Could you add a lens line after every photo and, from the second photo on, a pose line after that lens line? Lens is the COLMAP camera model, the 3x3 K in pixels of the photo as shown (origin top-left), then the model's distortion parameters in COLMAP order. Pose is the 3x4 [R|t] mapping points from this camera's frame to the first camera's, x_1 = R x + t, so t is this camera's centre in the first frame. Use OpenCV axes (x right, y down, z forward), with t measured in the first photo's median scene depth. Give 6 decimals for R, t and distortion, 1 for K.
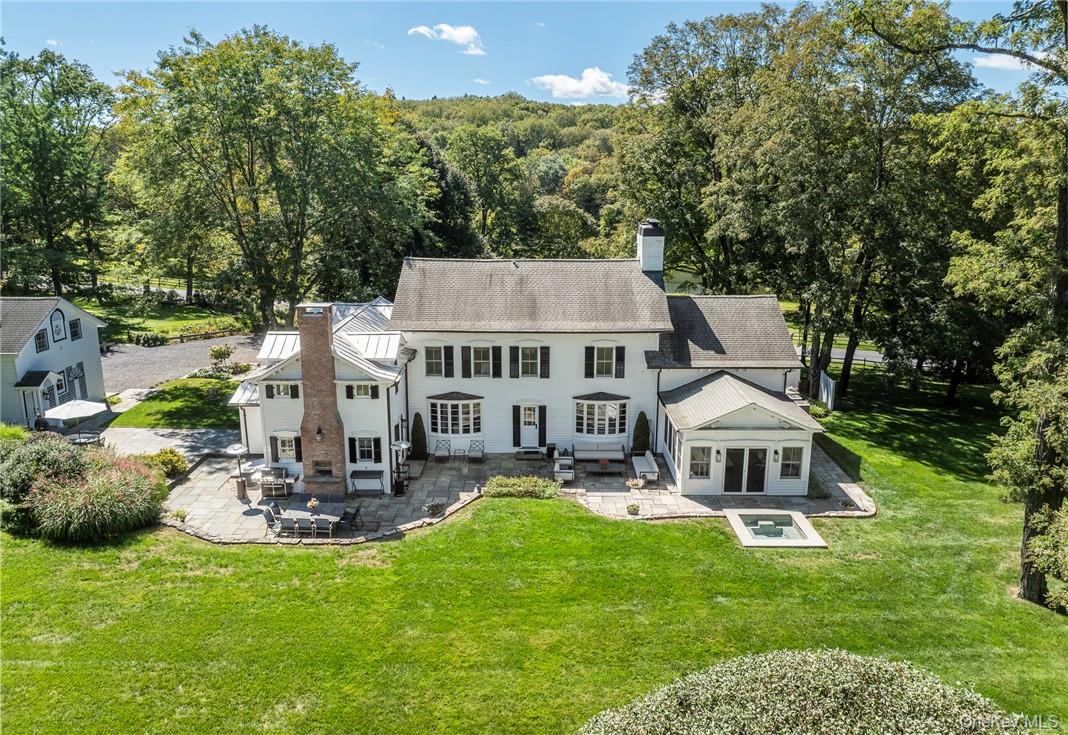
lens RADIAL K [[769.9, 0, 515.3], [0, 769.9, 309.6], [0, 0, 1]] dist [-0.032918, -0.000636]
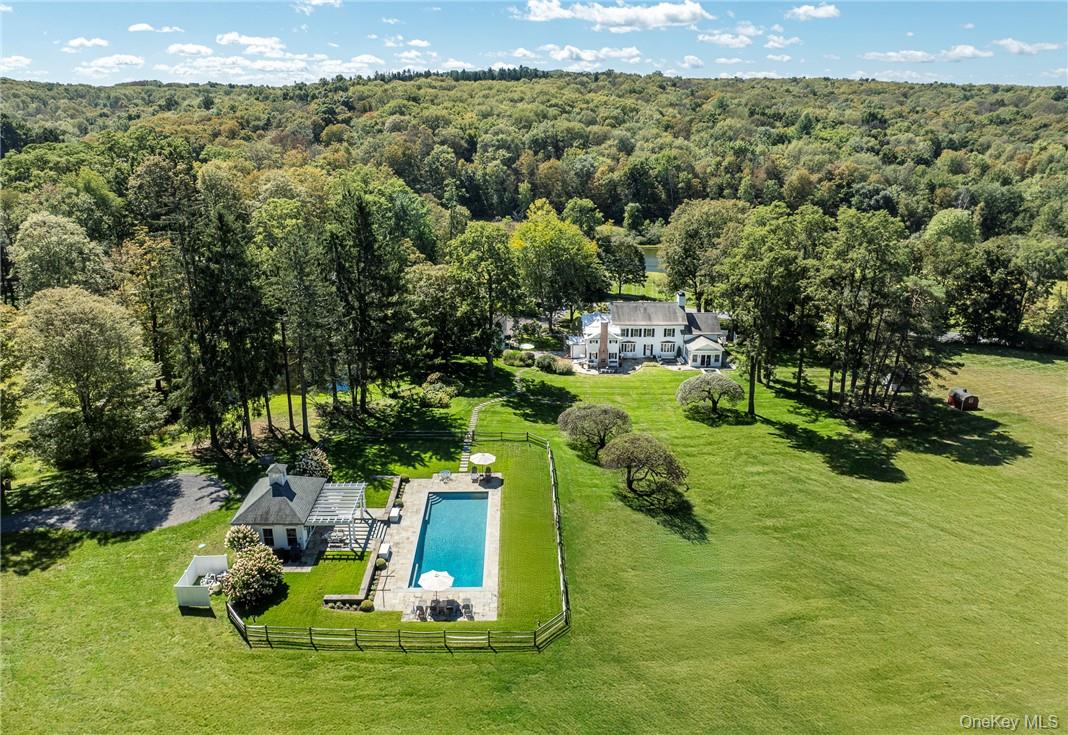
lens RADIAL K [[769.9, 0, 515.3], [0, 769.9, 309.6], [0, 0, 1]] dist [-0.032918, -0.000636]
pose [[0.999831, -0.004617, 0.017803, -0.711143], [0.002882, 0.995349, 0.096290, -0.412629], [-0.018165, -0.096223, 0.995194, -2.739152]]
